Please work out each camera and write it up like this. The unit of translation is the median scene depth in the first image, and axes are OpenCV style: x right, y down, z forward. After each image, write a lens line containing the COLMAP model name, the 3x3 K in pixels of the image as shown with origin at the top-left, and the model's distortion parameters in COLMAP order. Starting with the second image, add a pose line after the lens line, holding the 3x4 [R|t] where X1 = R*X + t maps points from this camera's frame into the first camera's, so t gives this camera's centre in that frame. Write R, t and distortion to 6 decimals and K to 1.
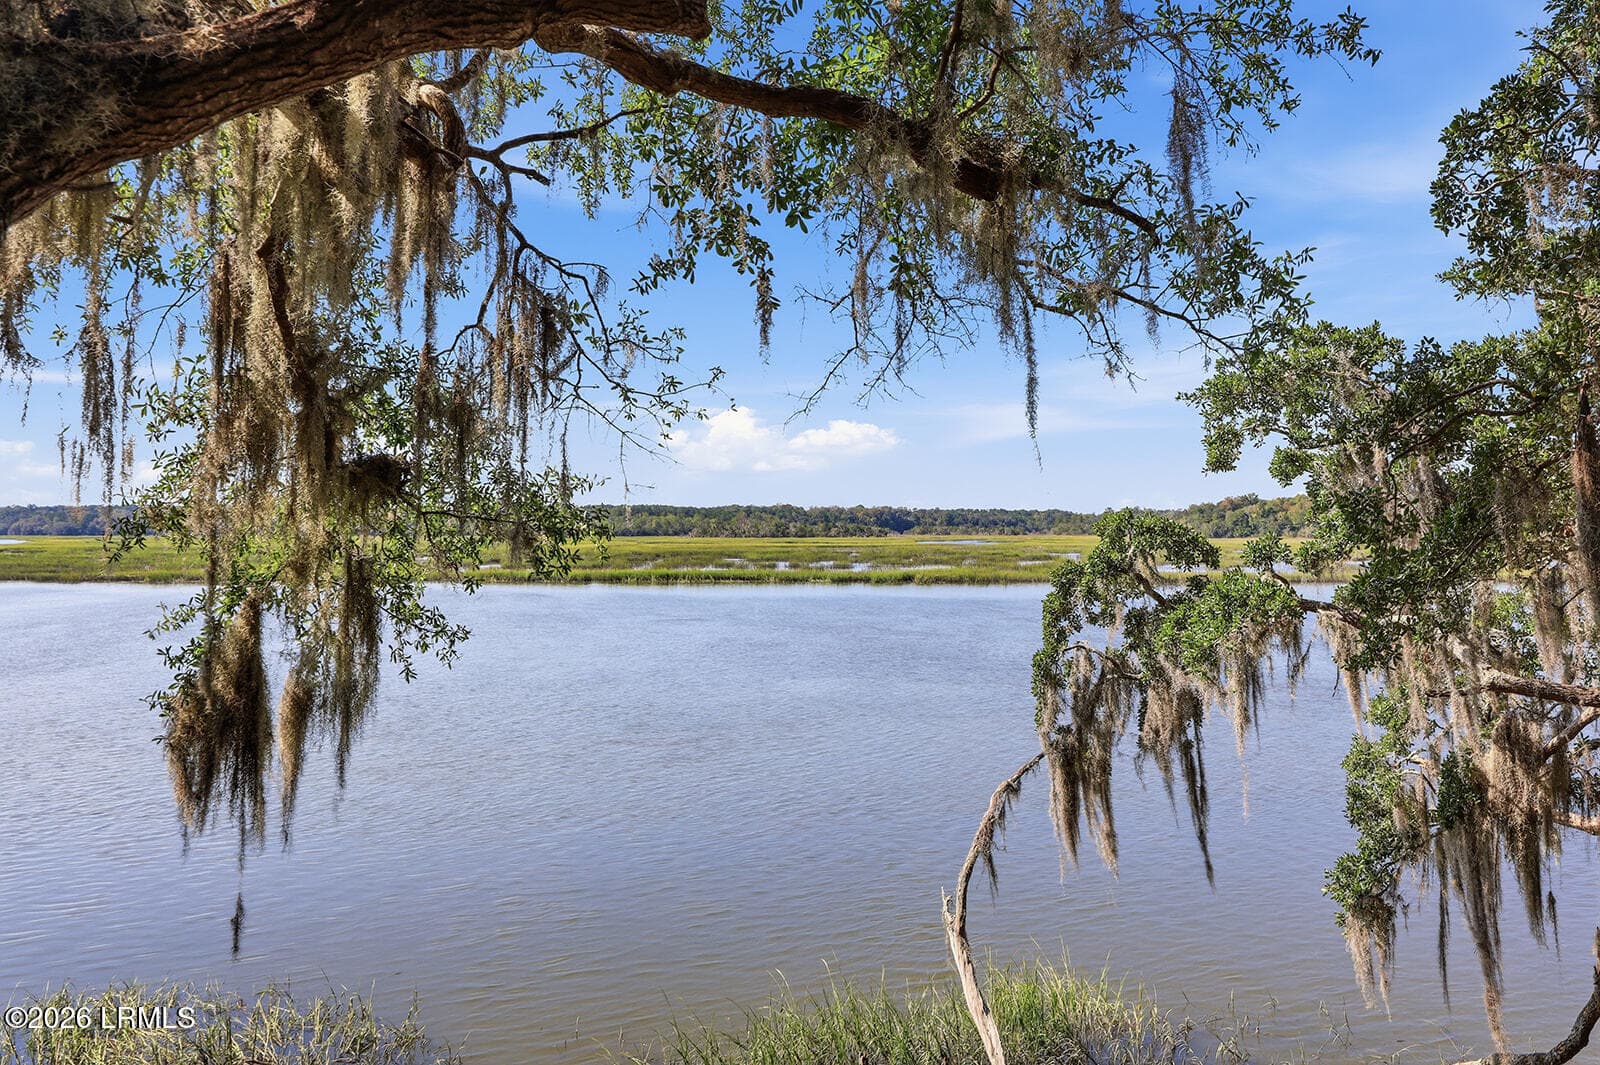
lens RADIAL K [[1339.6, 0, 795.3], [0, 1339.6, 557.8], [0, 0, 1]] dist [-0.003241, -0.000186]
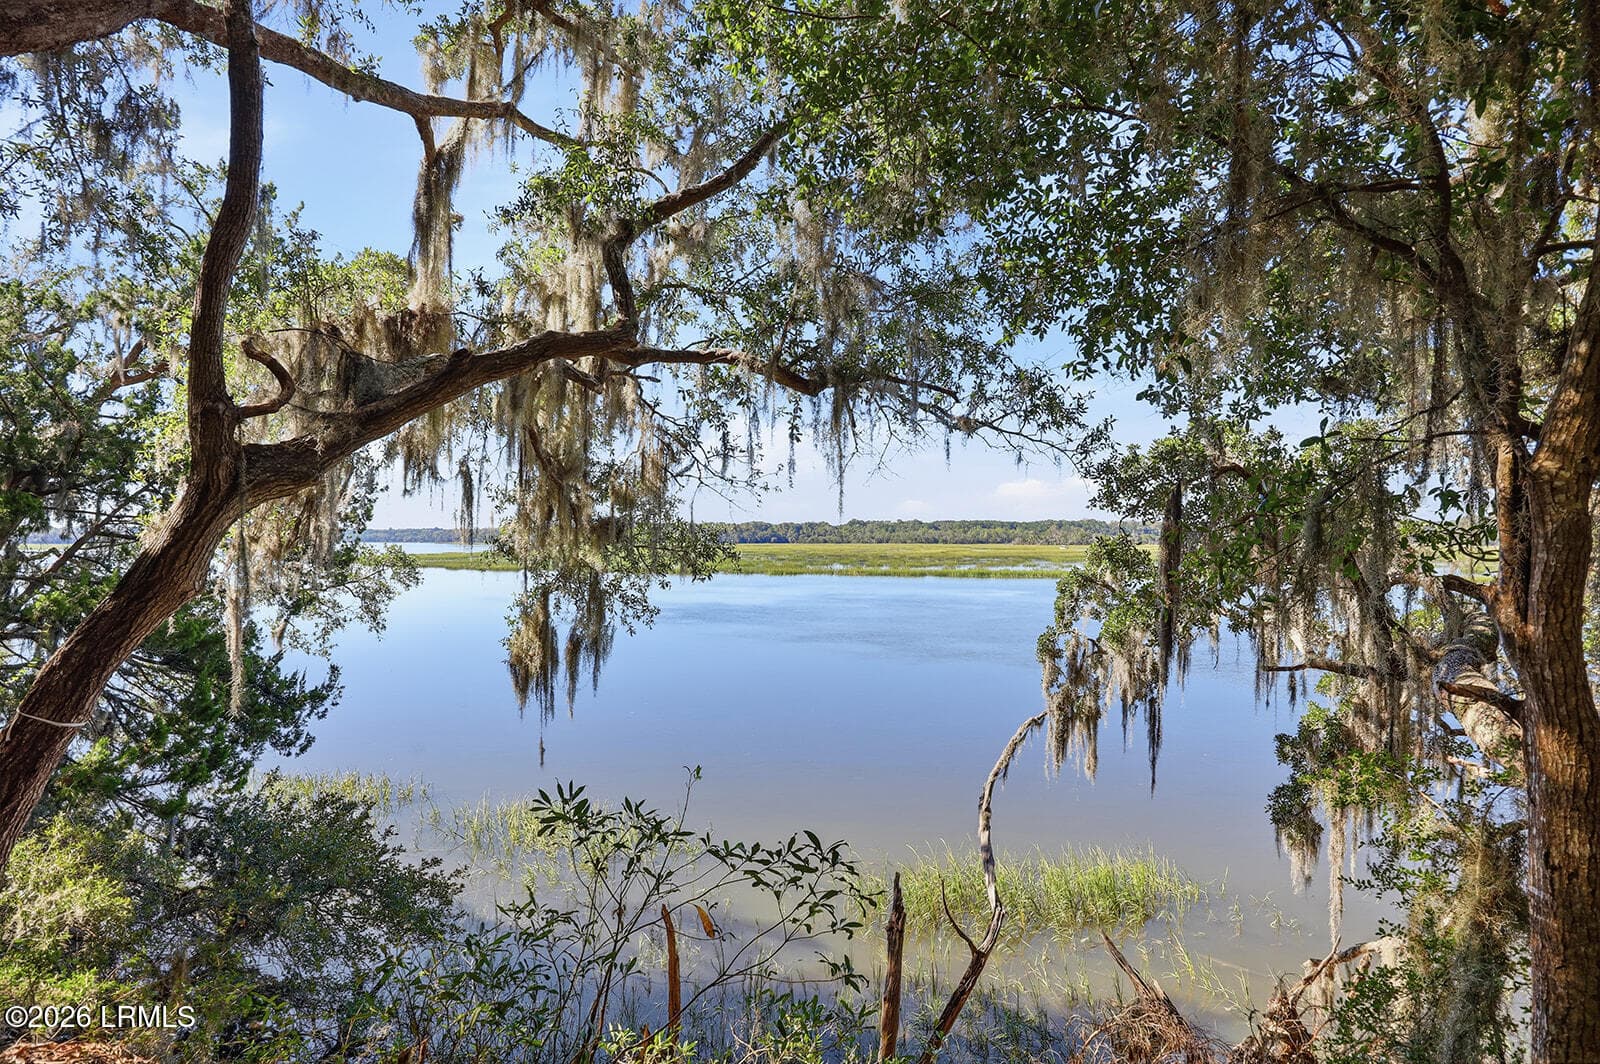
lens RADIAL K [[1068.9, 0, 800.0], [0, 1068.9, 532.0], [0, 0, 1]] dist [0.001247, -0.000314]
pose [[0.945445, 0.001485, -0.325777, 0.325667], [-0.008726, 0.999746, -0.020766, -0.019214], [0.325664, 0.022476, 0.945218, -0.264029]]
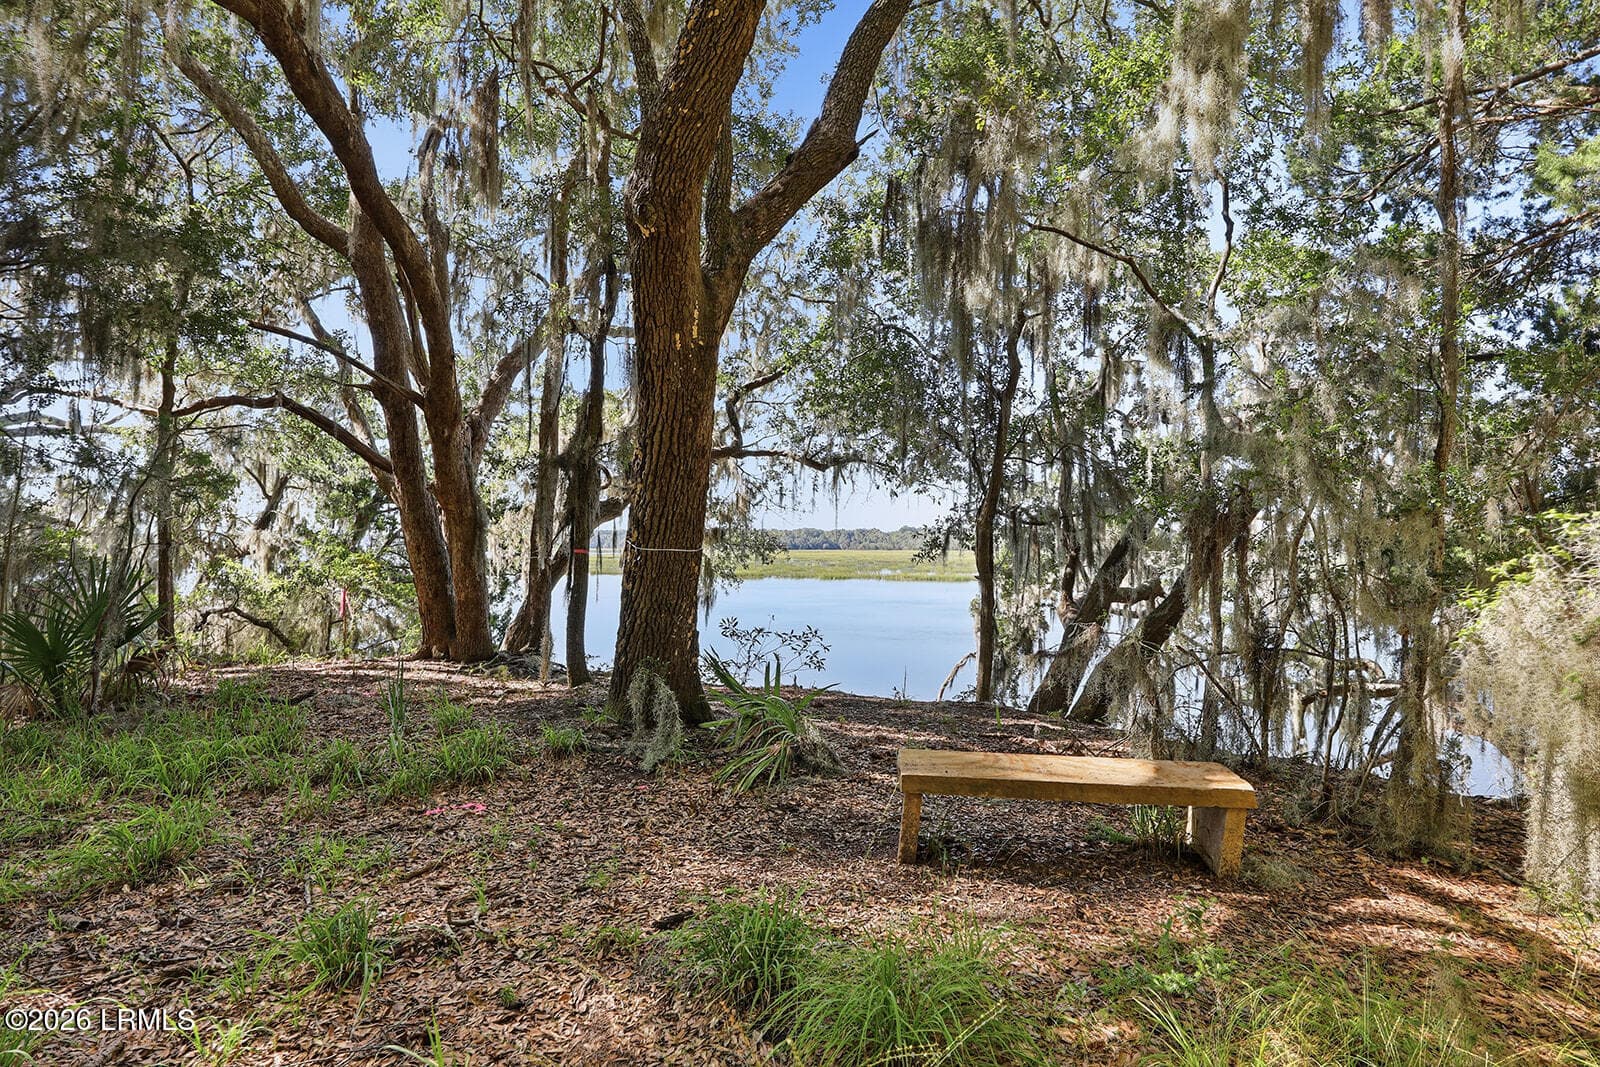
lens RADIAL K [[1339.6, 0, 795.3], [0, 1339.6, 558.8], [0, 0, 1]] dist [-0.003241, -0.000186]
pose [[0.926174, 0.010990, -0.376936, 0.852106], [-0.014293, 0.999880, -0.005969, 0.015041], [0.376825, 0.010916, 0.926220, -1.529719]]
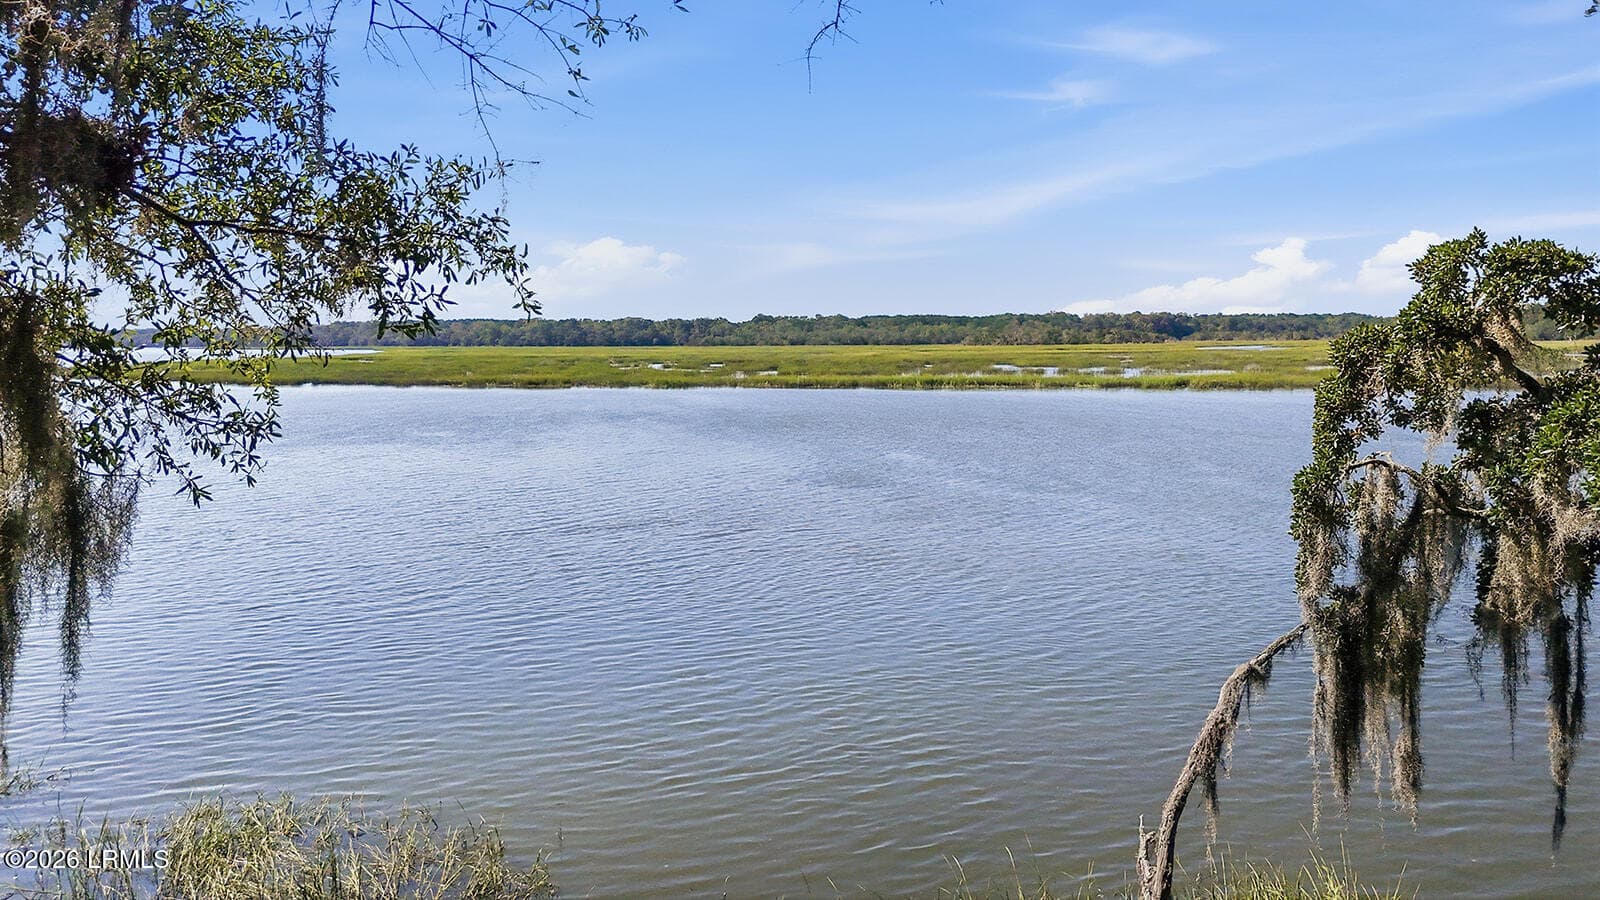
lens RADIAL K [[1188.1, 0, 802.8], [0, 1188.1, 459.2], [0, 0, 1]] dist [0.047077, -0.005256]
pose [[0.972193, 0.015606, -0.233662, 0.085940], [0.001680, 0.997287, 0.073597, 0.024195], [0.234176, -0.071943, 0.969529, 0.409130]]
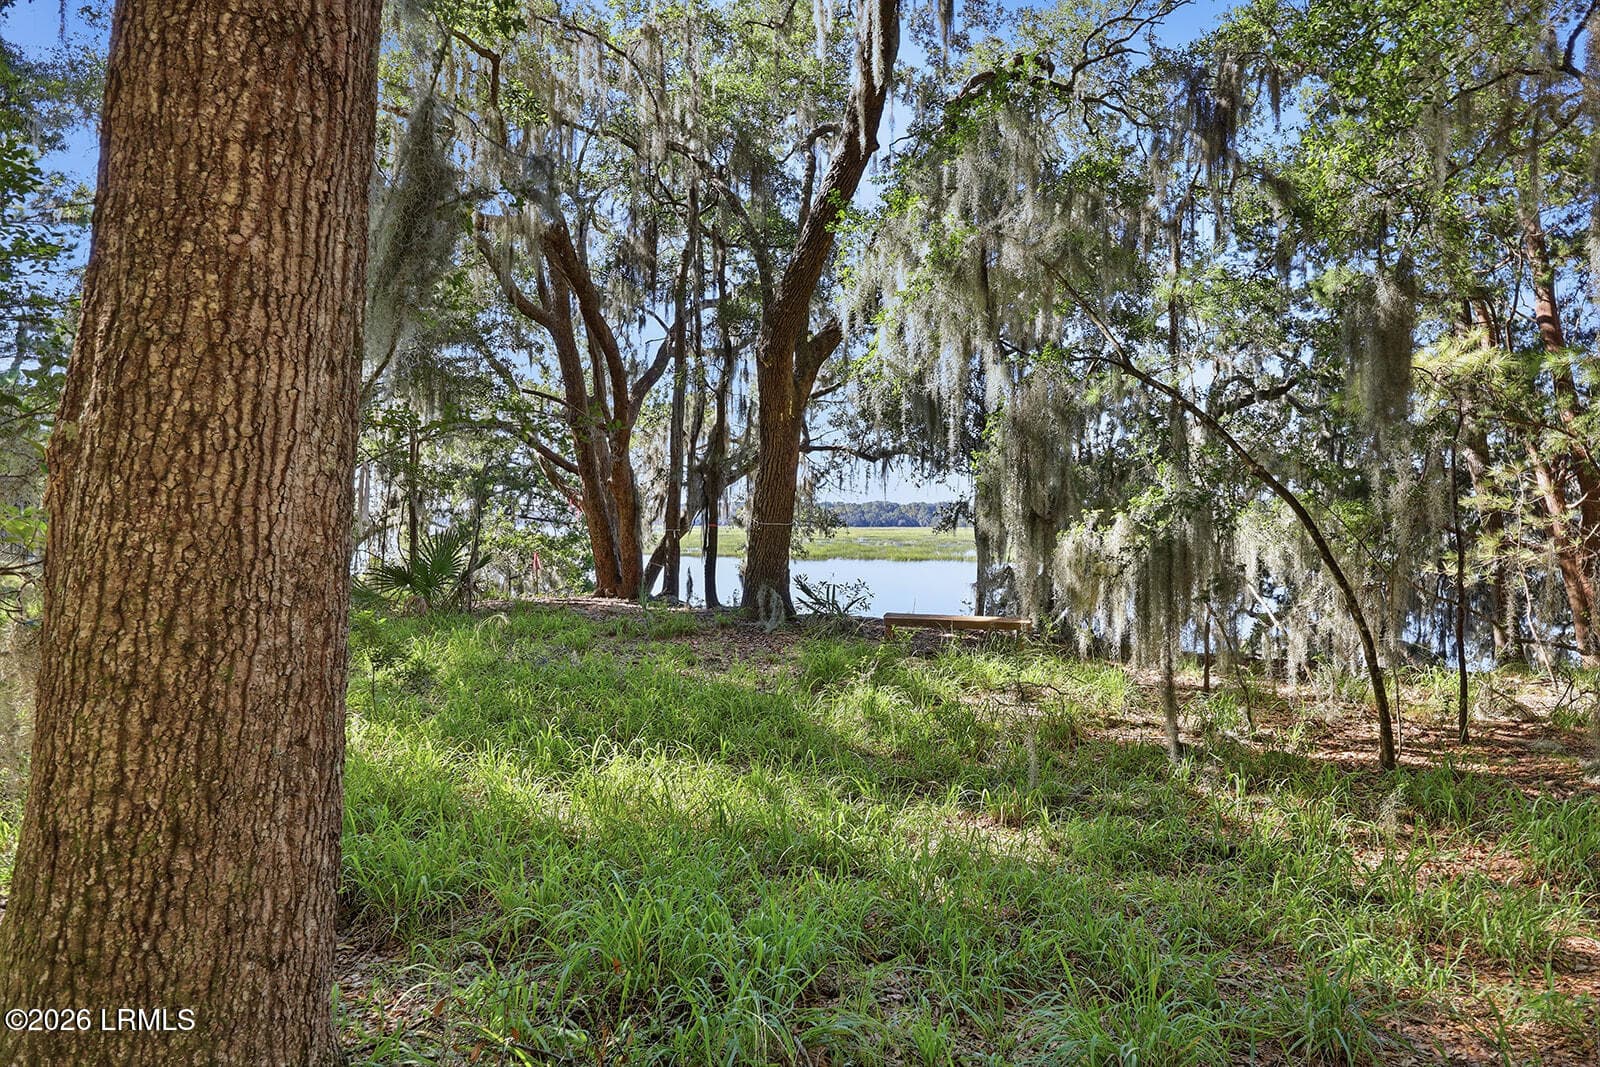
lens RADIAL K [[2102.0, 0, 800.0], [0, 2102.0, 533.5], [0, 0, 1]] dist [-0.001914, -0.000398]
pose [[0.911476, 0.008760, -0.411259, 1.701208], [-0.014088, 0.999851, -0.009927, 0.048551], [0.411111, 0.014842, 0.911464, -3.470063]]
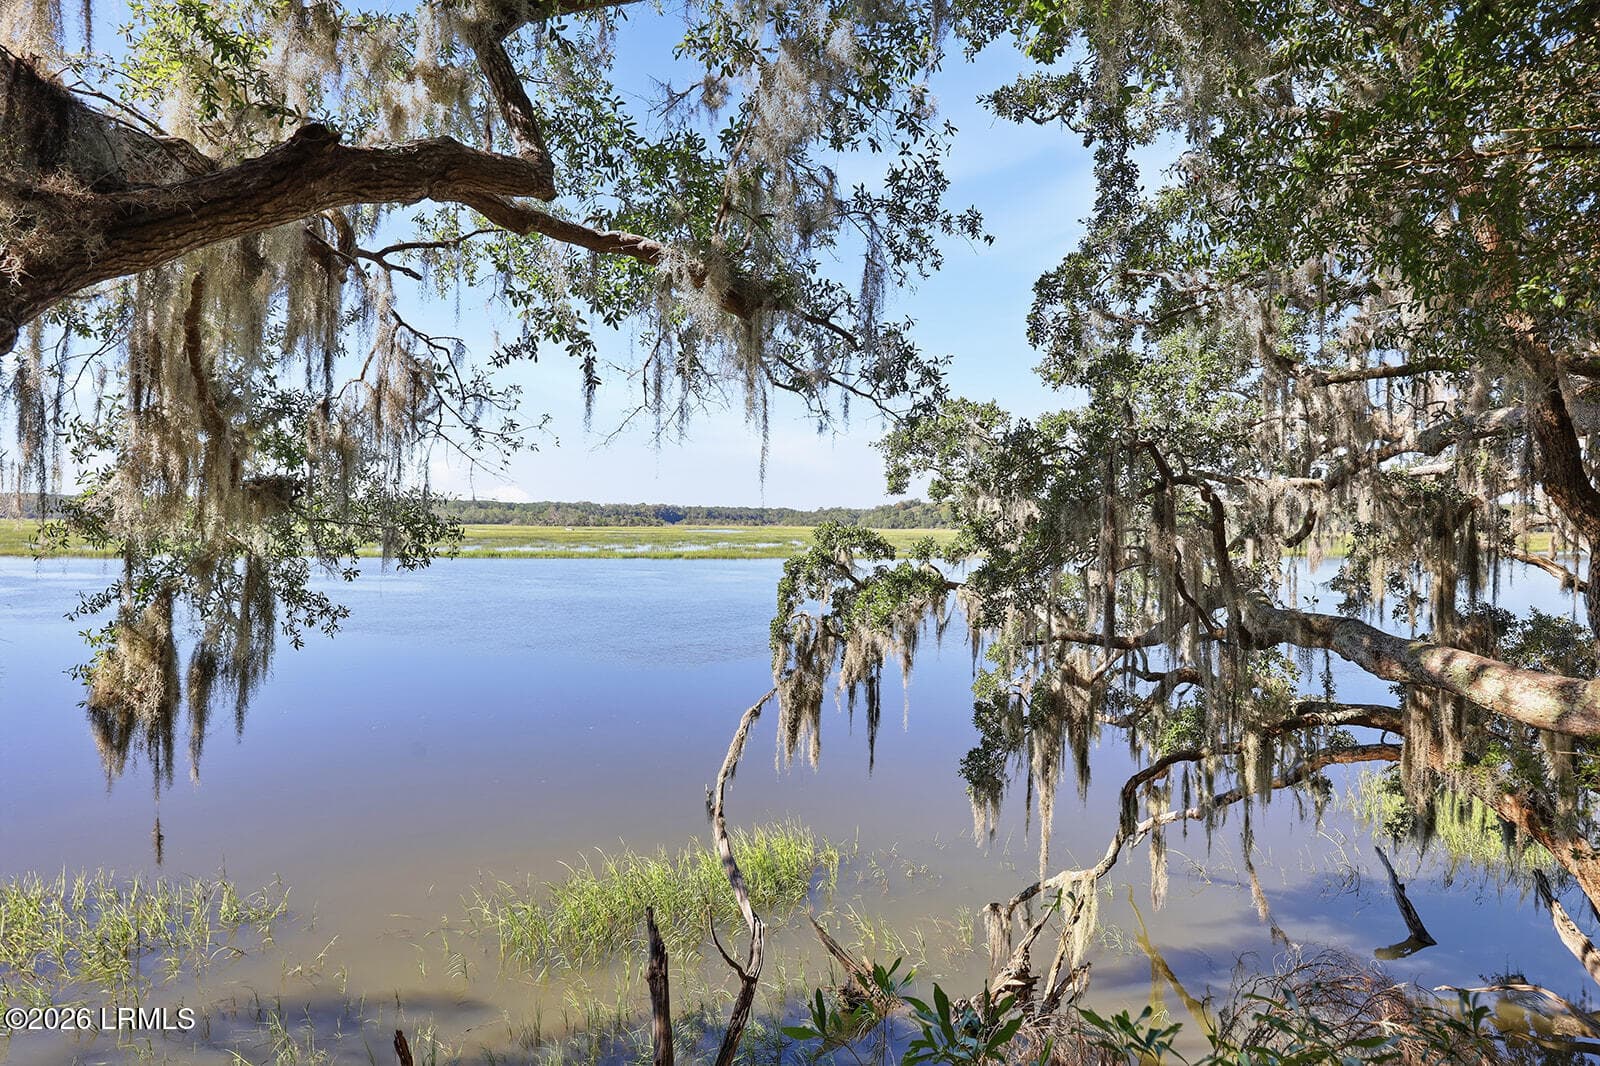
lens RADIAL K [[974.7, 0, 844.4], [0, 974.7, 535.2], [0, 0, 1]] dist [0.003333, -0.000036]
pose [[0.967810, 0.010286, 0.251472, -0.011394], [-0.009114, 0.999942, -0.005824, -0.014315], [-0.251517, 0.003345, 0.967847, -0.039034]]
